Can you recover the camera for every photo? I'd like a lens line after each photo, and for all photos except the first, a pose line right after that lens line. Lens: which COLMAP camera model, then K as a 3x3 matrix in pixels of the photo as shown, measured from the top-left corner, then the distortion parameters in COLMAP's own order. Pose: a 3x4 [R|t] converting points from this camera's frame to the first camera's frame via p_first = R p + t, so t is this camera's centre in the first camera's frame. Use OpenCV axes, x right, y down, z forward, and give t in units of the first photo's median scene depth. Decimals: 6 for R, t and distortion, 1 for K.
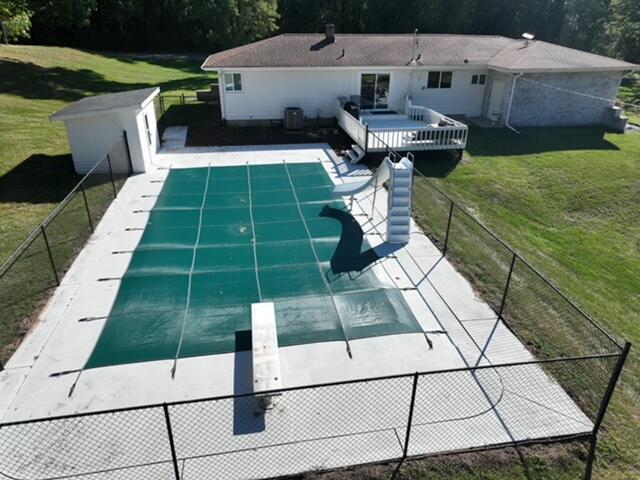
lens RADIAL K [[449.2, 0, 321.1], [0, 449.2, 237.6], [0, 0, 1]] dist [0.005917, 0.007519]
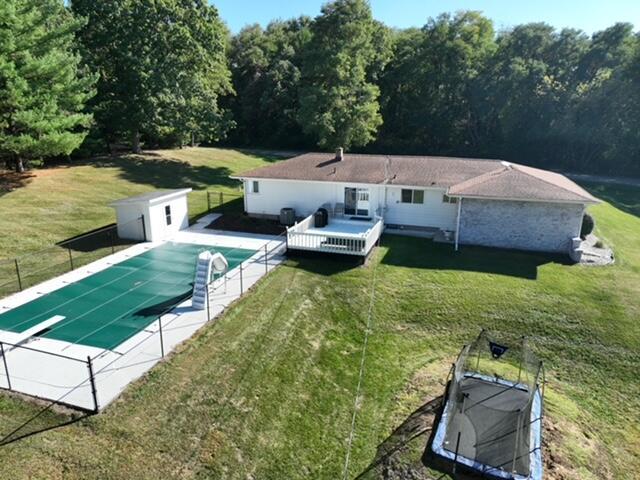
lens RADIAL K [[449.2, 0, 321.1], [0, 449.2, 237.6], [0, 0, 1]] dist [0.005917, 0.007519]
pose [[0.886179, 0.120342, -0.447443, 0.625520], [-0.198704, 0.971080, -0.132365, -0.052824], [0.418573, 0.206207, 0.884463, -0.102247]]
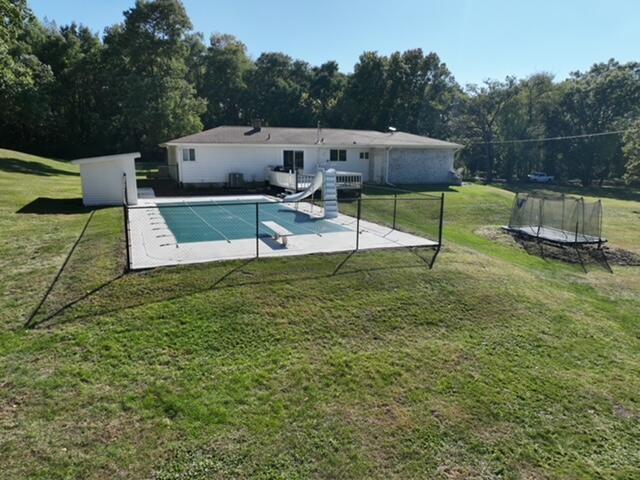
lens RADIAL K [[449.2, 0, 321.1], [0, 449.2, 237.6], [0, 0, 1]] dist [0.005917, 0.007519]
pose [[0.973639, -0.045554, 0.223497, -0.123093], [0.101493, 0.964031, -0.245650, 0.255175], [-0.204268, 0.261858, 0.943242, -0.267812]]
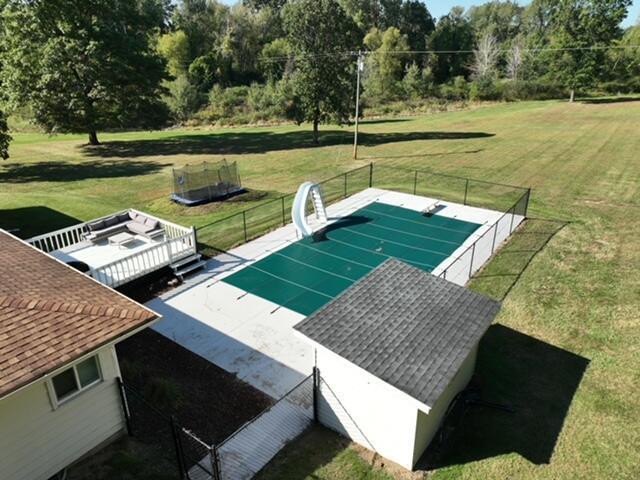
lens RADIAL K [[449.2, 0, 321.1], [0, 449.2, 237.6], [0, 0, 1]] dist [0.005917, 0.007519]
pose [[-0.693045, -0.296321, 0.657178, -0.581189], [0.311694, 0.698828, 0.643806, -0.613629], [-0.650028, 0.651024, -0.391958, 0.962254]]
